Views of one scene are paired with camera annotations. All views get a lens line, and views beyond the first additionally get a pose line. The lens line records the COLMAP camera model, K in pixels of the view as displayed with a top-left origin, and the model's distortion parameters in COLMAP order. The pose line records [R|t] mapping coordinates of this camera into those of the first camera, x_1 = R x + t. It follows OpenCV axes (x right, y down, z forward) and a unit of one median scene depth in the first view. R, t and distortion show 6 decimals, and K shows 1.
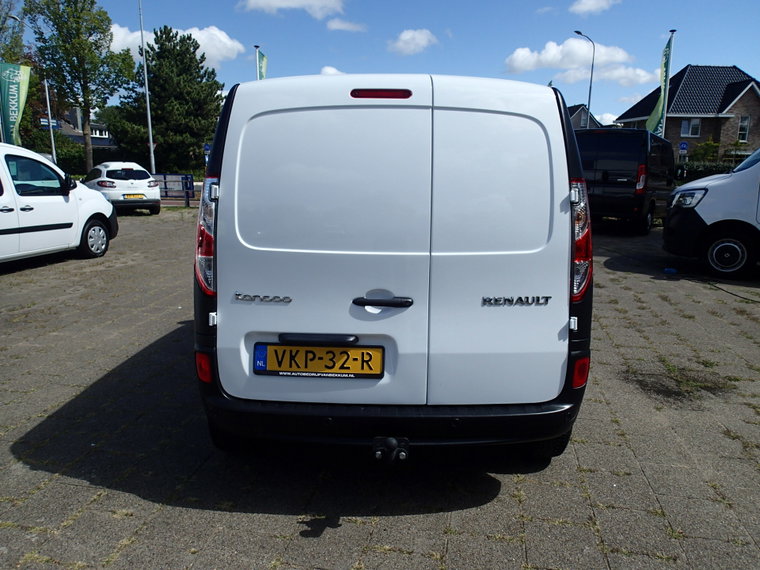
lens RADIAL K [[568.9, 0, 380.0], [0, 568.9, 285.0], [0, 0, 1]] dist [0.005992, -0.001913]
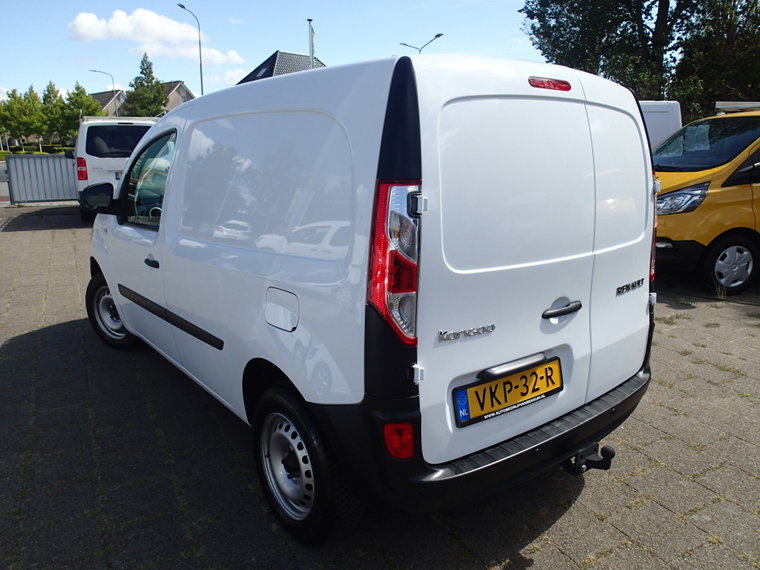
lens RADIAL K [[575.8, 0, 380.0], [0, 575.8, 285.0], [0, 0, 1]] dist [-0.007951, -0.002460]
pose [[0.777551, -0.154868, 0.609451, -0.669952], [0.133650, 0.987755, 0.080485, -0.106611], [-0.614452, 0.018872, 0.788728, 0.368818]]
